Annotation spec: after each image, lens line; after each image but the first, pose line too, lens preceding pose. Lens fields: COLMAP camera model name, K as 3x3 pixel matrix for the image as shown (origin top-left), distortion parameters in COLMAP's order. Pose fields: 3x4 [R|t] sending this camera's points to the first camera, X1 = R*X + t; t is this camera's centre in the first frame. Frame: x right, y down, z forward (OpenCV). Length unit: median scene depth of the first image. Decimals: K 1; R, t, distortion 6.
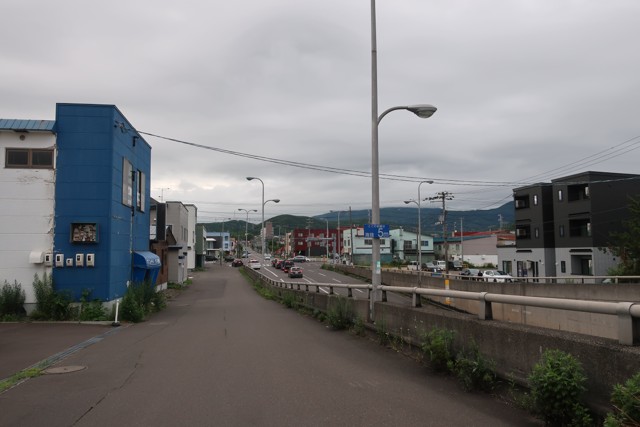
lens RADIAL K [[502.7, 0, 320.0], [0, 502.7, 213.5], [0, 0, 1]] dist [-0.001635, -0.003502]
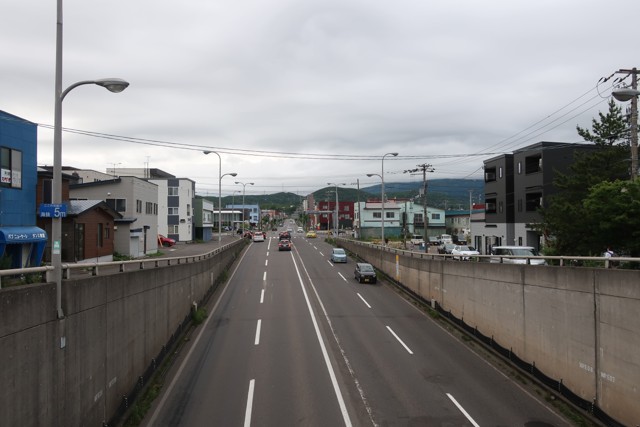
lens RADIAL K [[502.7, 0, 320.0], [0, 502.7, 213.5], [0, 0, 1]] dist [-0.001635, -0.003502]
pose [[0.994568, 0.002808, -0.104048, 0.127948], [0.002992, 0.998452, 0.055548, -0.001978], [0.104042, -0.055557, 0.993020, 0.013362]]
